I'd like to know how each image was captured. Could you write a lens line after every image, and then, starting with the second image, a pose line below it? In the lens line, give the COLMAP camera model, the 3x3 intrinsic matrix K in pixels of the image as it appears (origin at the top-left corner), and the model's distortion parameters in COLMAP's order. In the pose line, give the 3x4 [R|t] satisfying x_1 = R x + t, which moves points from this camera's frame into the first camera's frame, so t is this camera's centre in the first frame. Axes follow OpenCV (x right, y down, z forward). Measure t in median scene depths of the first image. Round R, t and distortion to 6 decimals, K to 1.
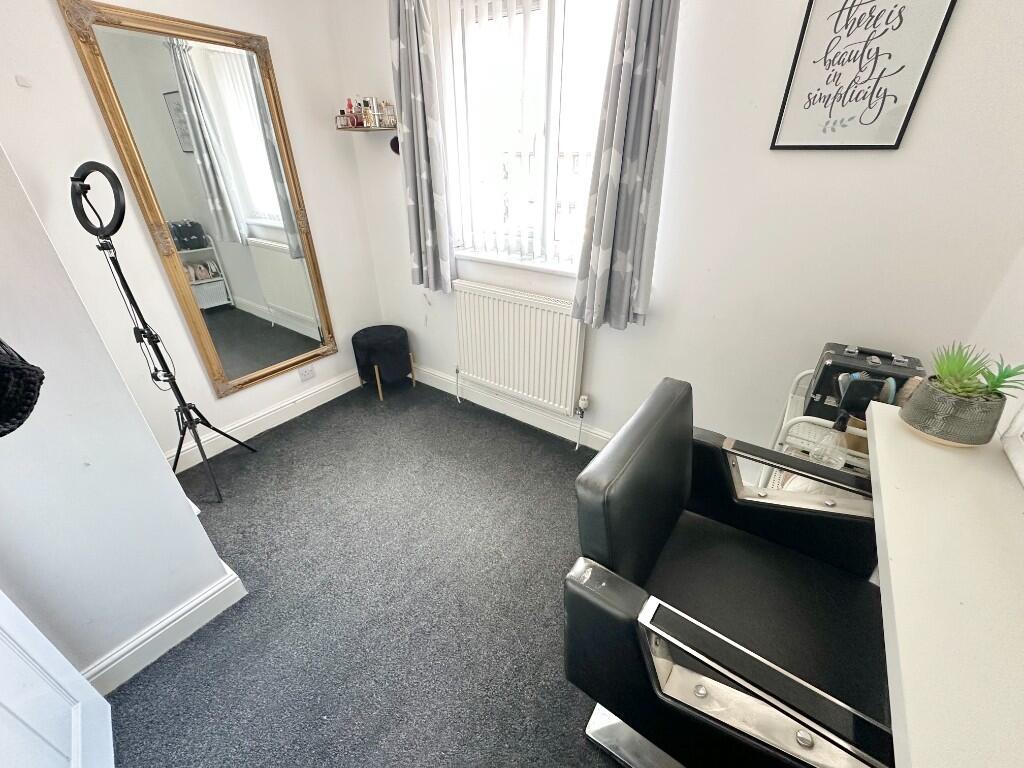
lens RADIAL K [[407.9, 0, 512.6], [0, 407.9, 382.1], [0, 0, 1]] dist [-0.002980, 0.000305]
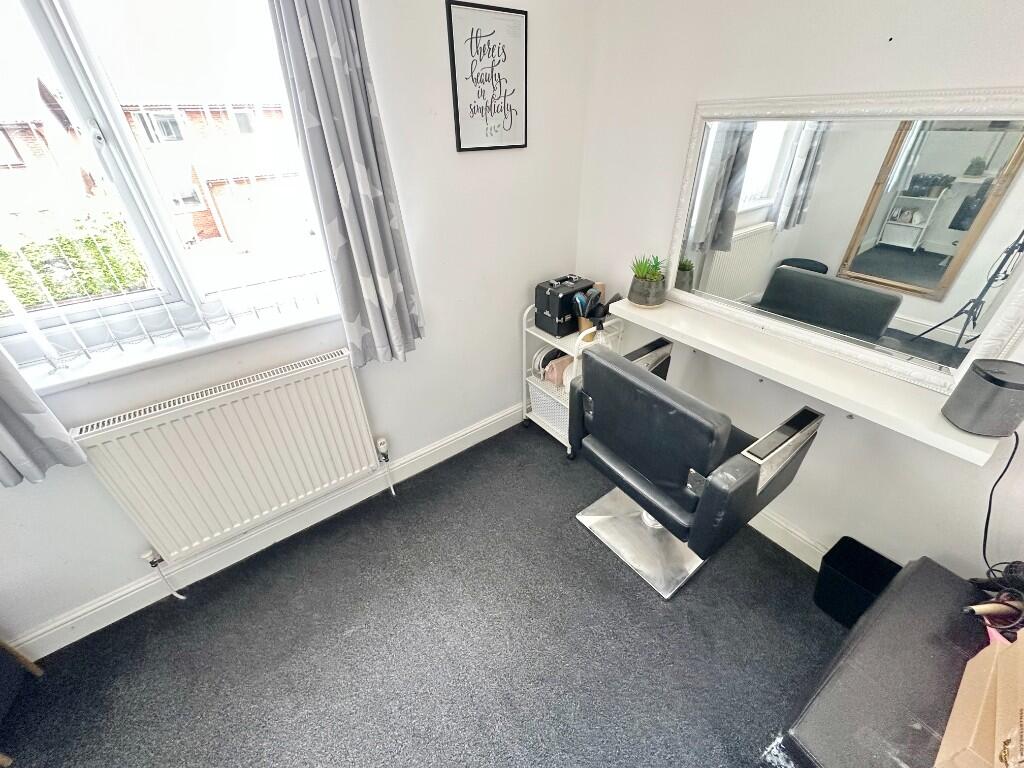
lens RADIAL K [[407.9, 0, 512.6], [0, 407.9, 382.1], [0, 0, 1]] dist [-0.002980, 0.000305]
pose [[0.314519, -0.524953, 0.790887, -0.633706], [0.476664, 0.807851, 0.346653, -0.407326], [-0.820895, 0.267958, 0.504311, 0.511712]]
